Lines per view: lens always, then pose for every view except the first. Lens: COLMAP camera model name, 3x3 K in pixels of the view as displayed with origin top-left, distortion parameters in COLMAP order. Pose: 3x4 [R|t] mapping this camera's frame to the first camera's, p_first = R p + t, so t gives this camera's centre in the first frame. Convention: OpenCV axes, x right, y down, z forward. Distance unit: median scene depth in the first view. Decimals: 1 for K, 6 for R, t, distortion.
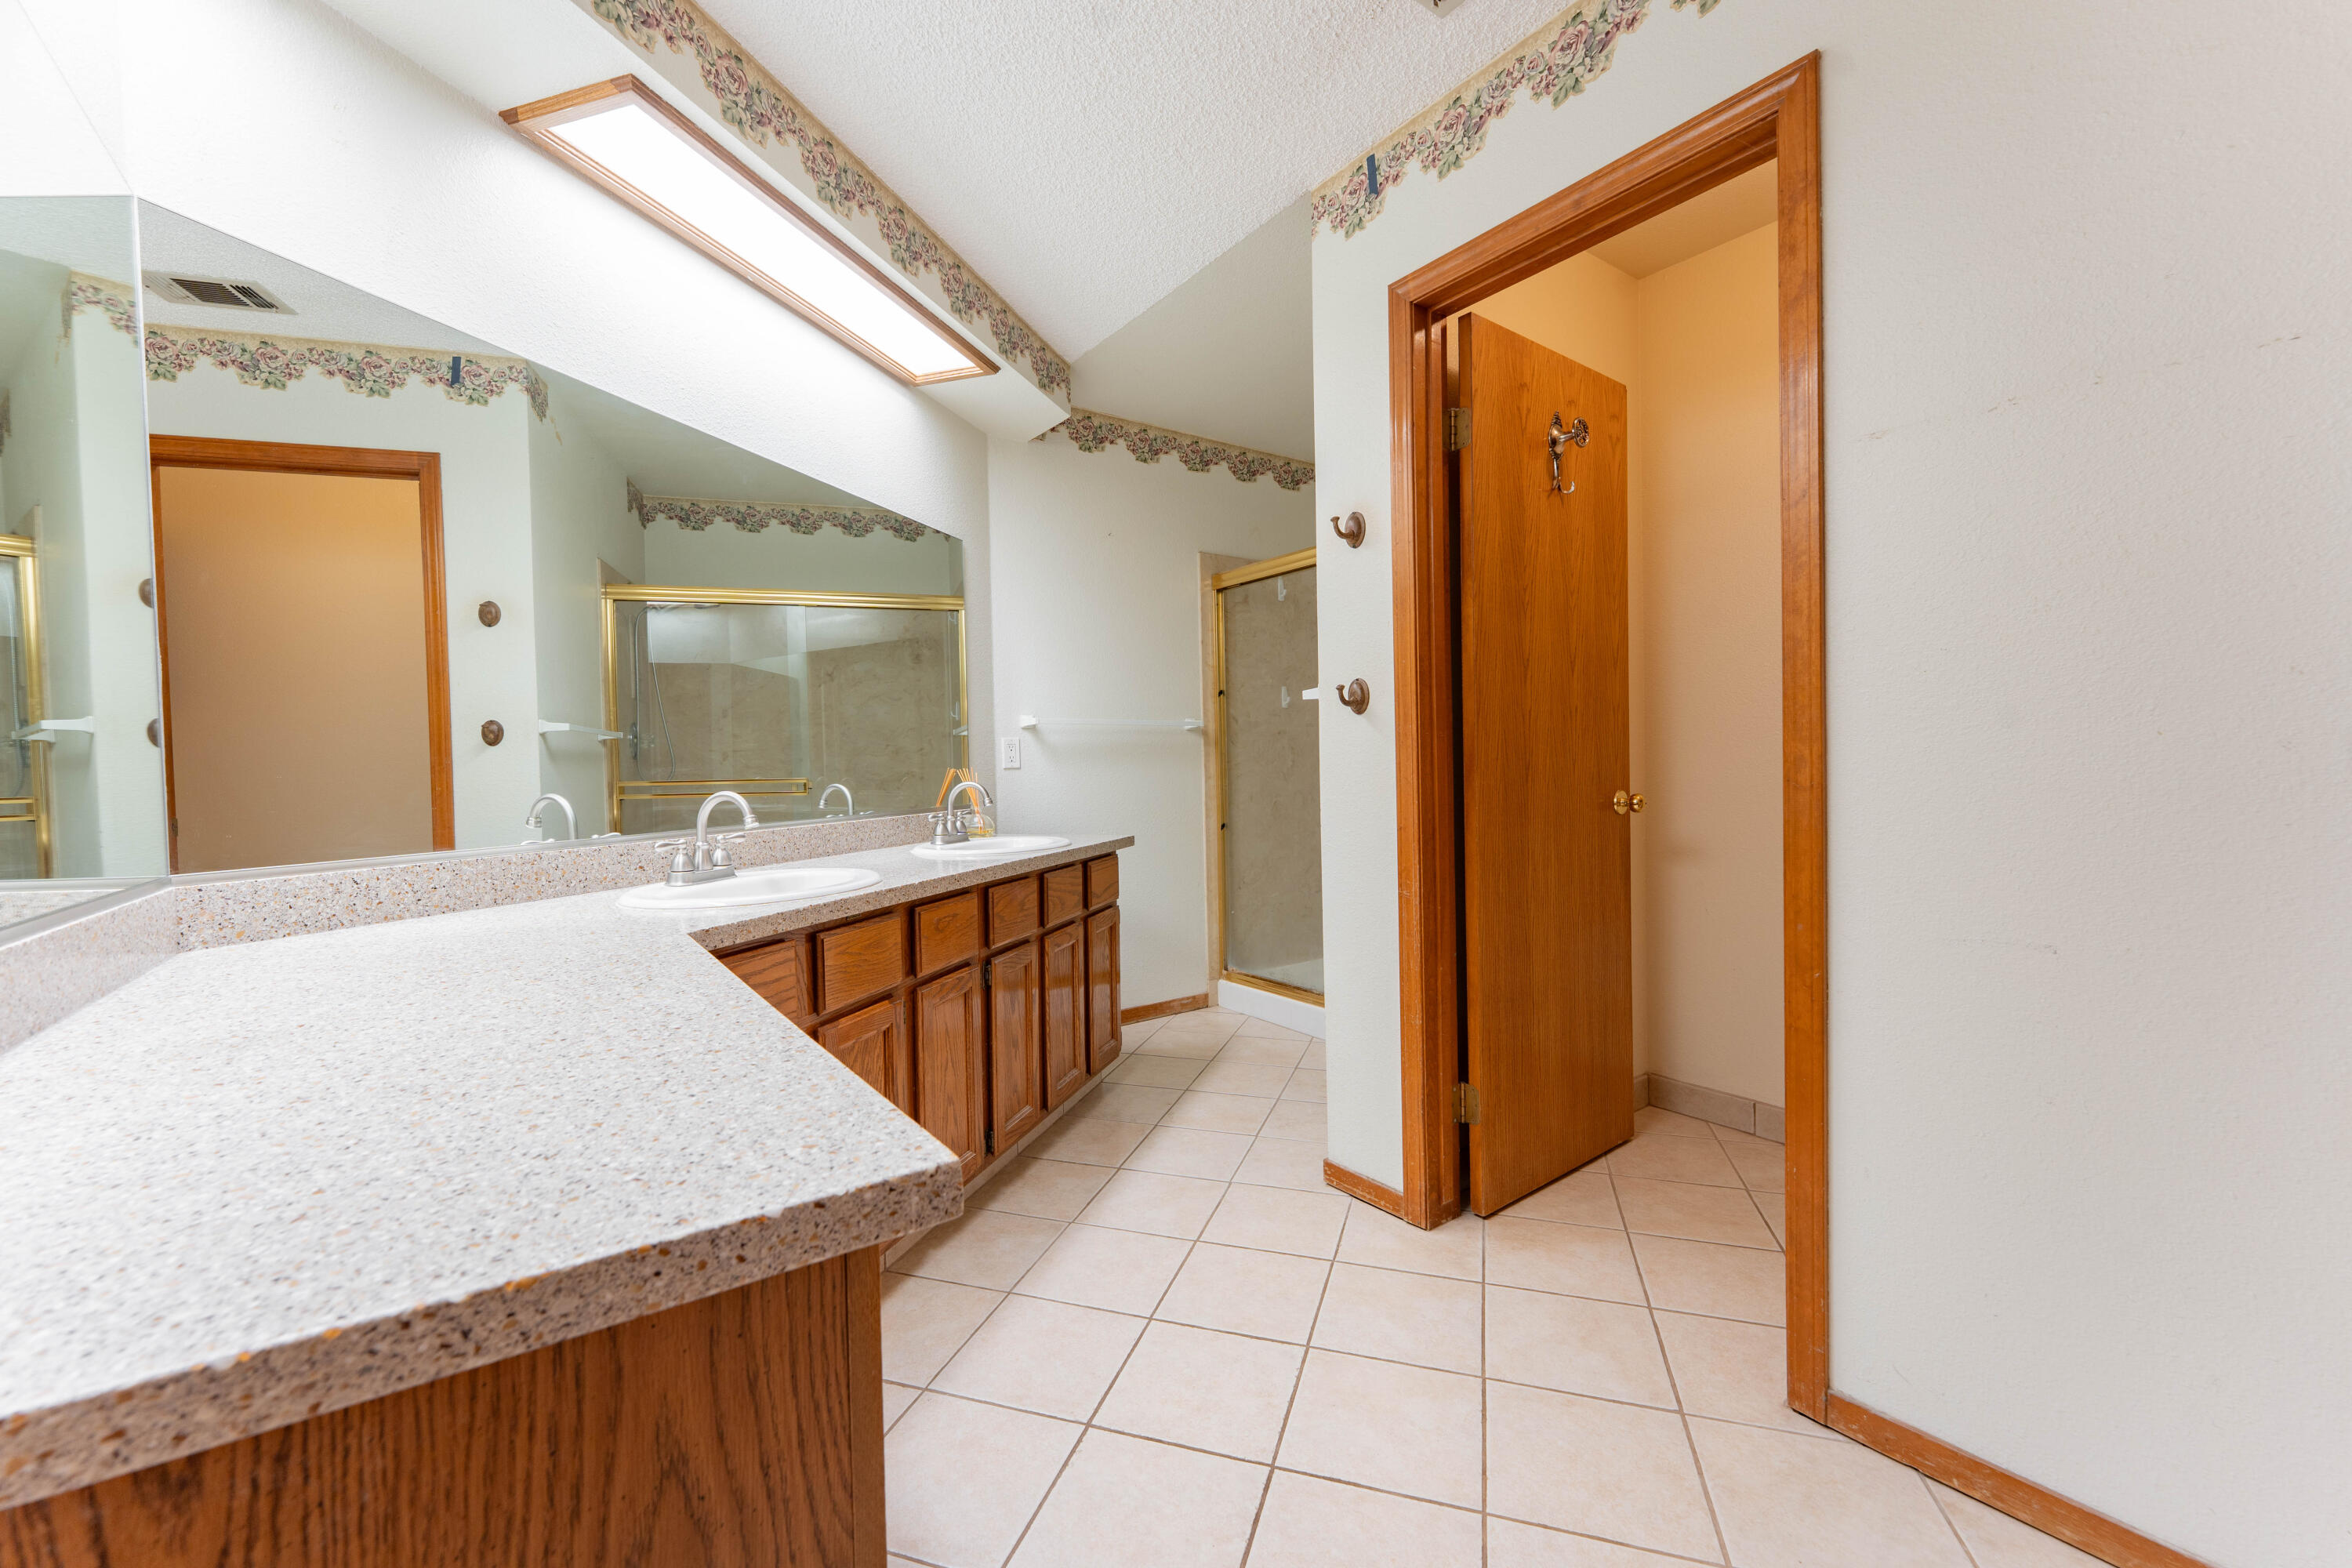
lens RADIAL K [[935.1, 0, 1189.2], [0, 935.1, 772.5], [0, 0, 1]] dist [0.000846, -0.000368]
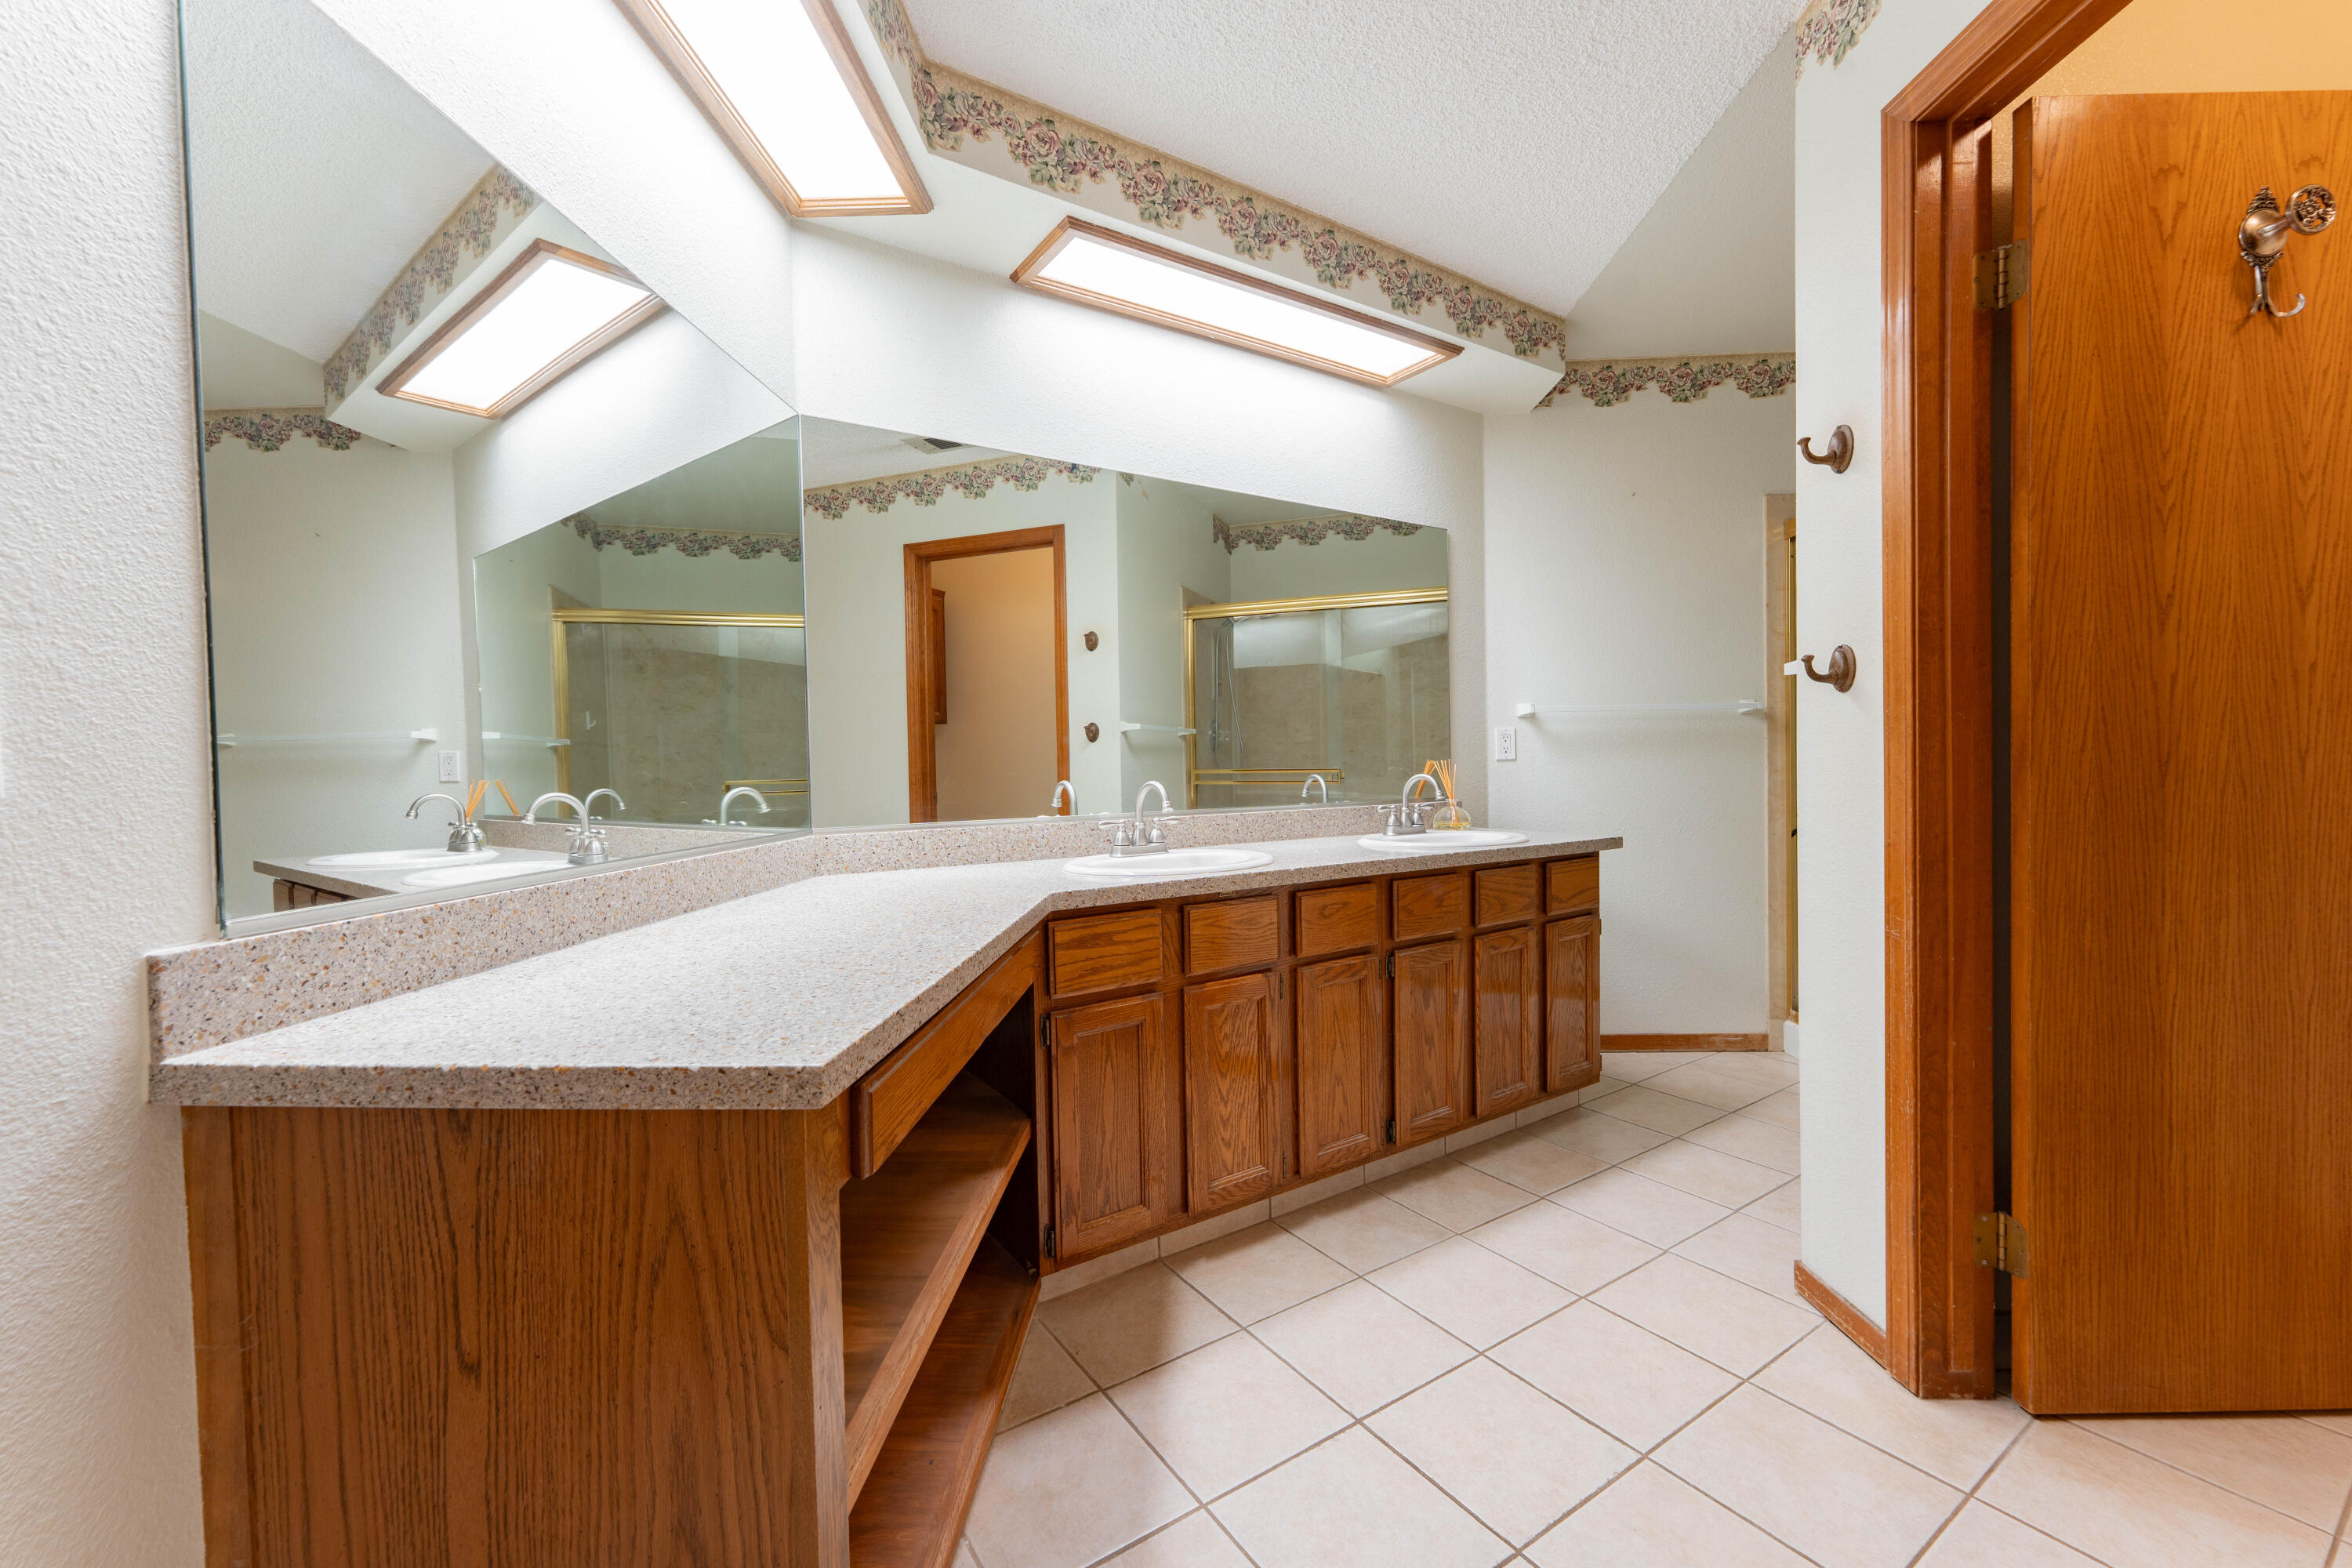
lens RADIAL K [[935.1, 0, 1166.9], [0, 935.1, 771.0], [0, 0, 1]] dist [0.000846, -0.000368]
pose [[0.782372, 0.009008, -0.622746, 0.227003], [-0.002108, 0.999928, 0.011816, -0.005713], [0.622808, -0.007932, 0.782335, 0.062737]]
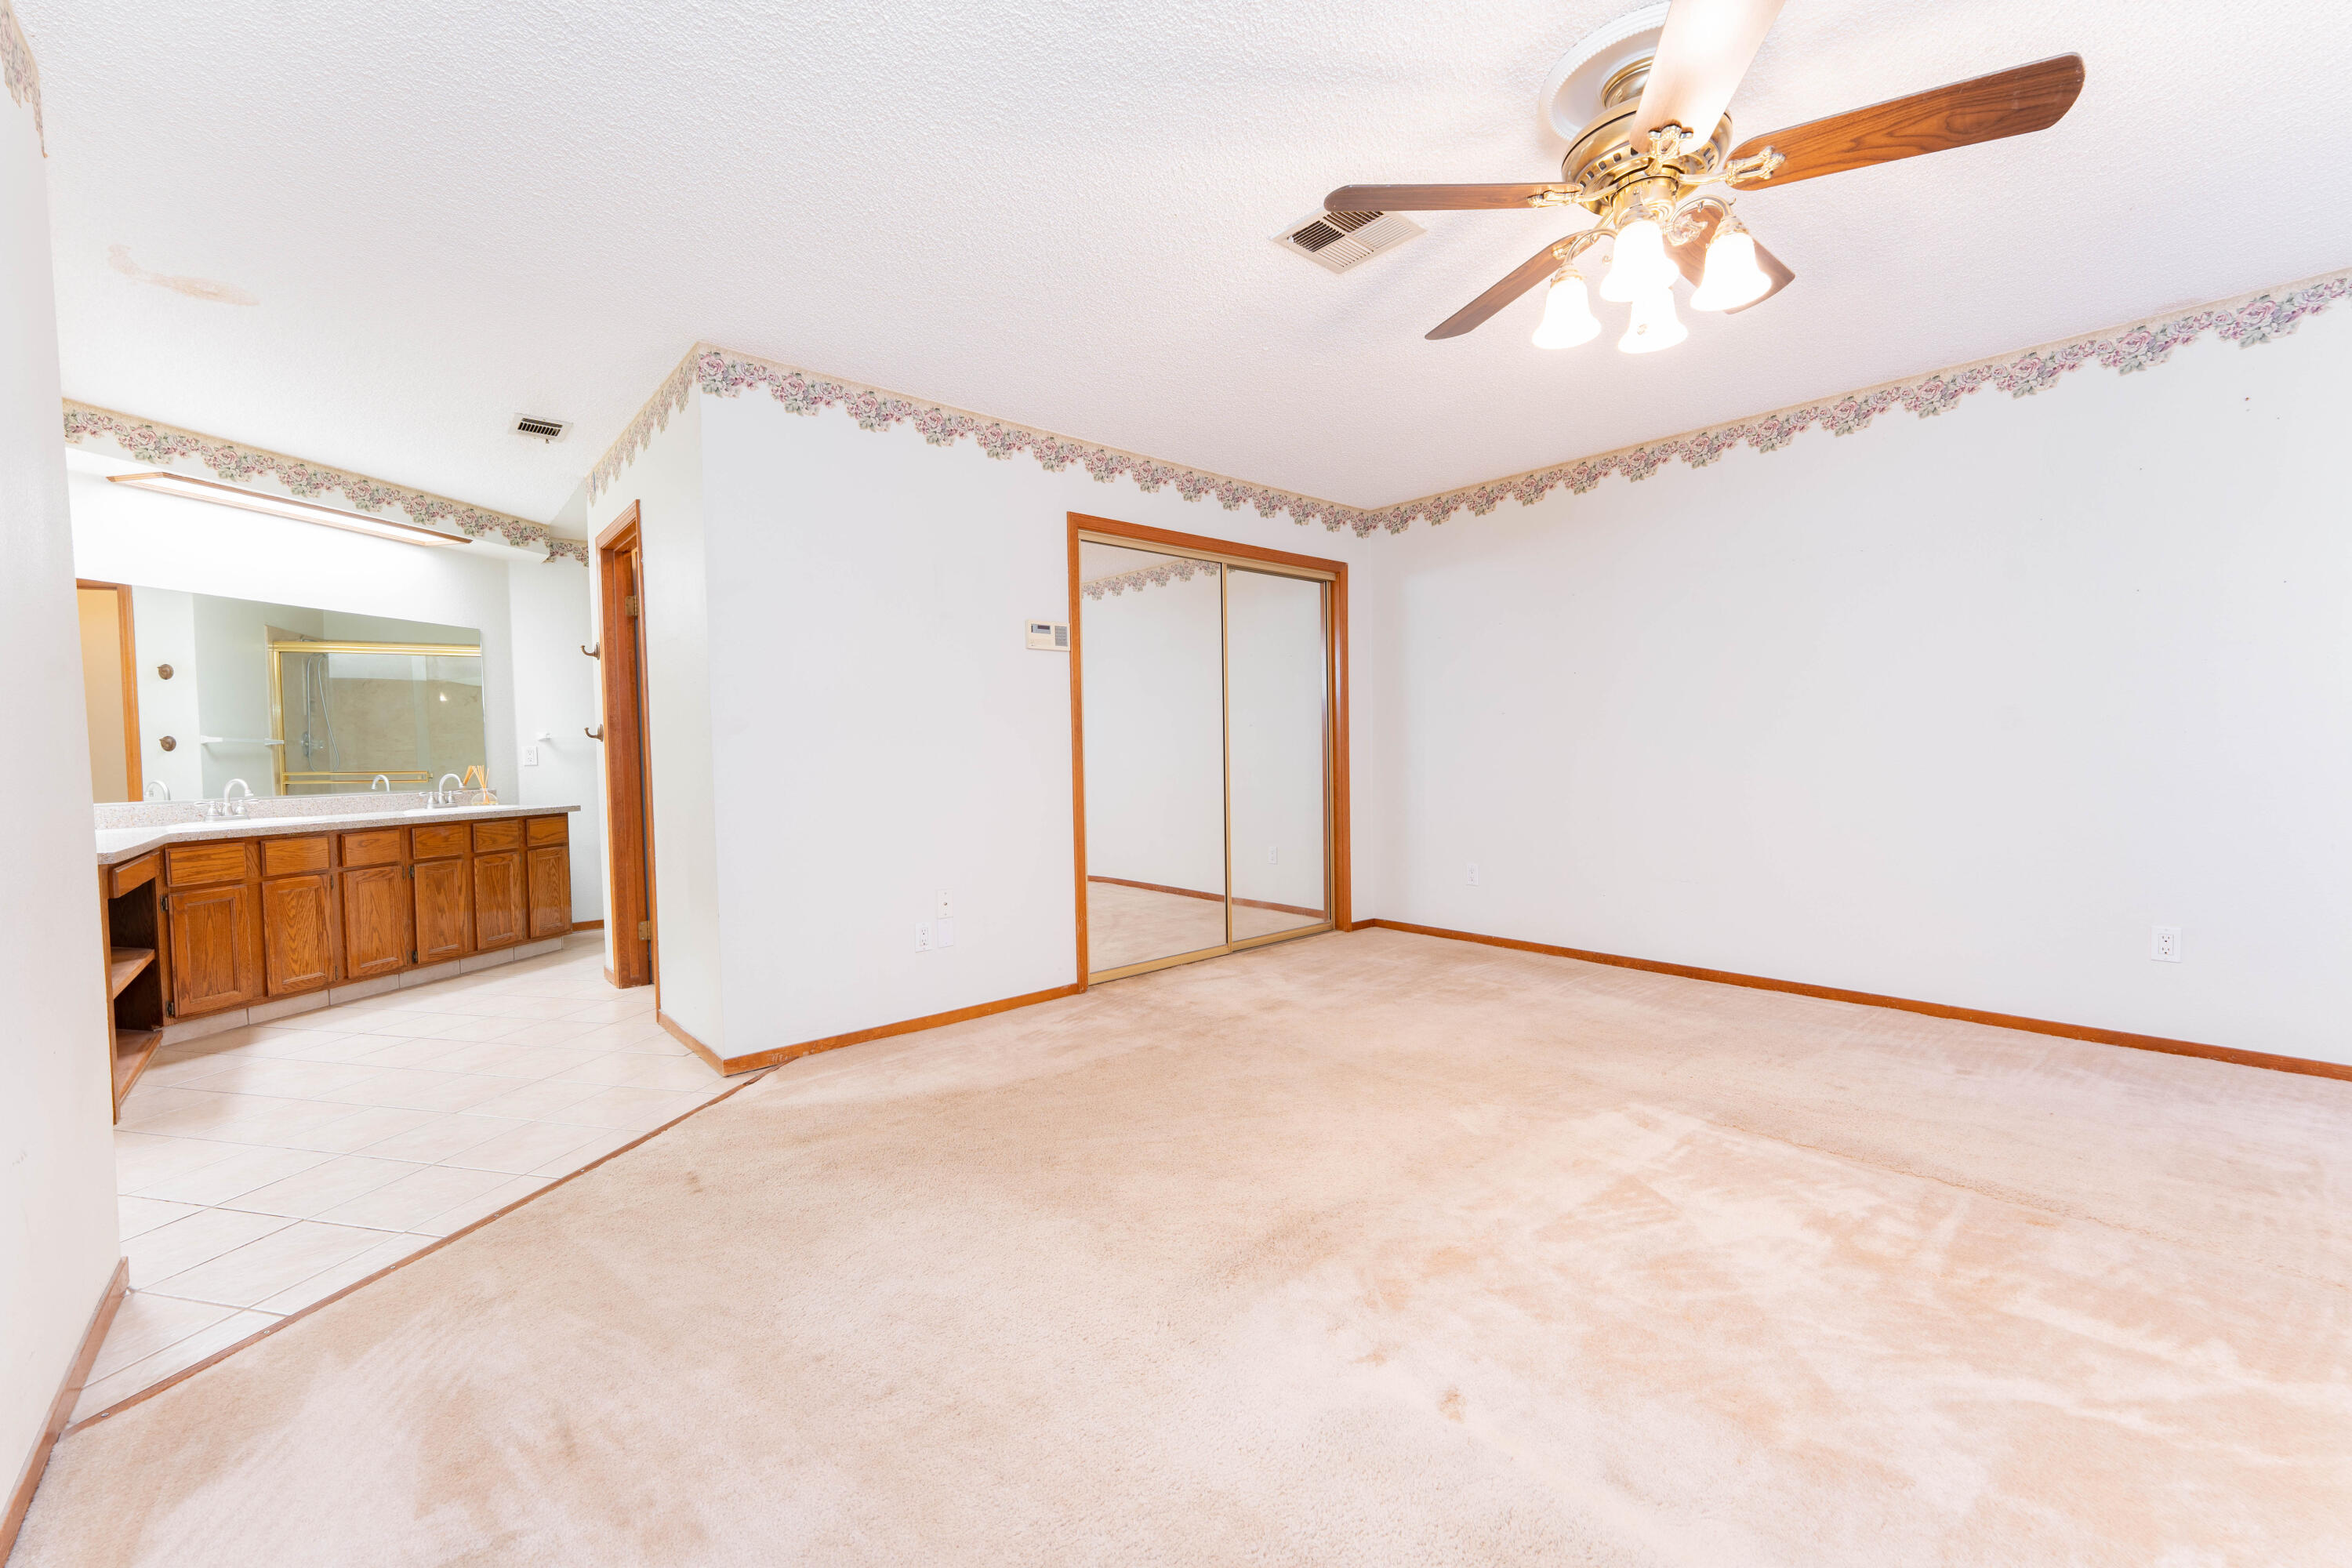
lens RADIAL K [[935.1, 0, 1180.5], [0, 935.1, 783.0], [0, 0, 1]] dist [0.000846, -0.000368]
pose [[0.994949, -0.002451, 0.100348, 1.273066], [-0.000167, 0.999660, 0.026073, -0.024805], [-0.100378, -0.025958, 0.994611, -1.203388]]
